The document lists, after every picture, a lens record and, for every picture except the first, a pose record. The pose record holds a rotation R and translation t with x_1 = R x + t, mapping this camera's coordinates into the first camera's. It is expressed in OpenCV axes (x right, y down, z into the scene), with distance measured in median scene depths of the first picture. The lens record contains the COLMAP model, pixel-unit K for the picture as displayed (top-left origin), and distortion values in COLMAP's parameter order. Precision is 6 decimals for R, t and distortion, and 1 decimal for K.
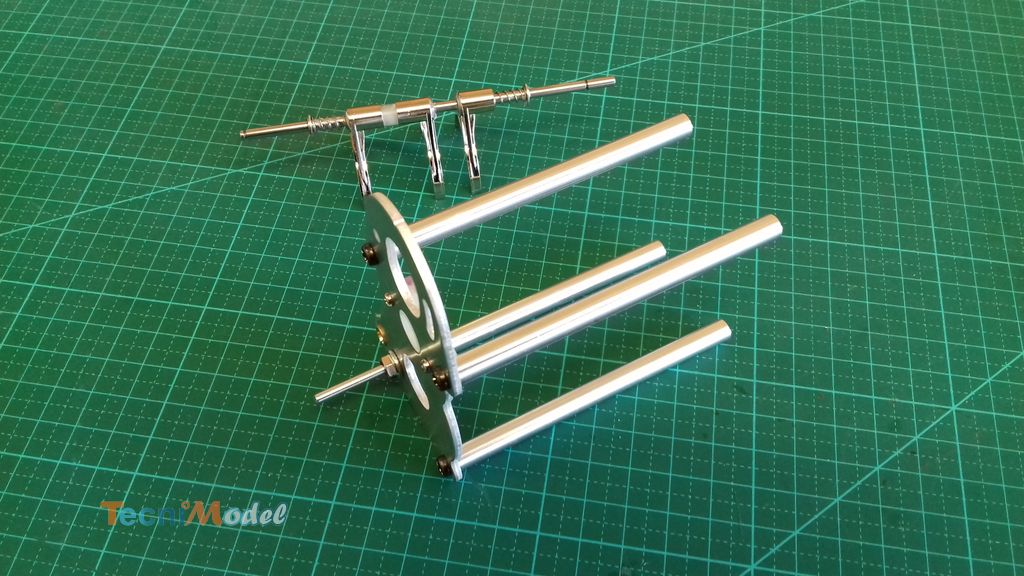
lens RADIAL K [[966.6, 0, 515.9], [0, 966.6, 278.9], [0, 0, 1]] dist [0.026060, 0.000000]
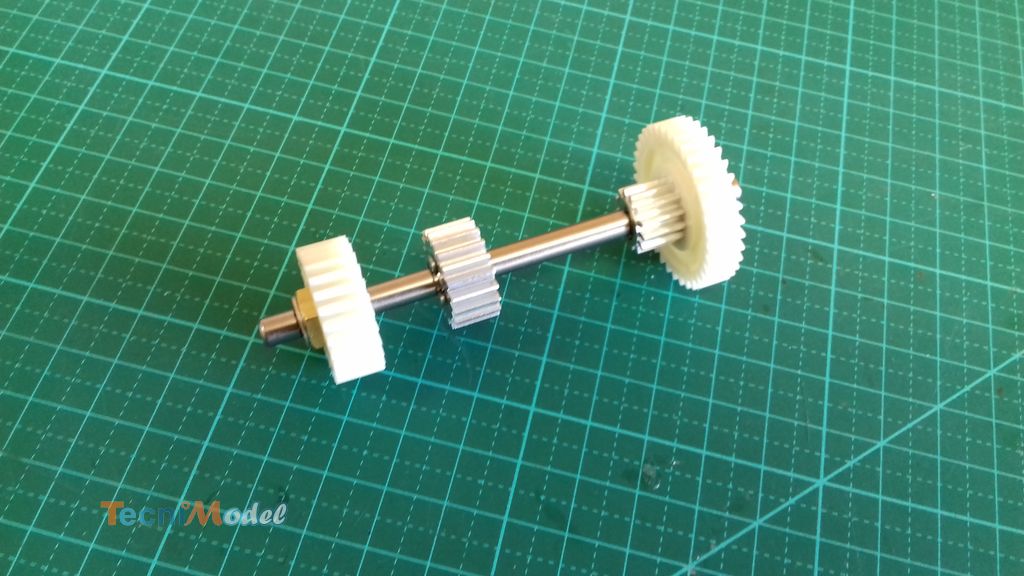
lens RADIAL K [[966.6, 0, 519.1], [0, 966.6, 293.6], [0, 0, 1]] dist [0.026060, 0.000000]
pose [[0.993287, 0.106696, 0.044682, -0.025734], [-0.109729, 0.991346, 0.072062, 0.114697], [-0.036607, -0.076481, 0.996399, 0.260963]]
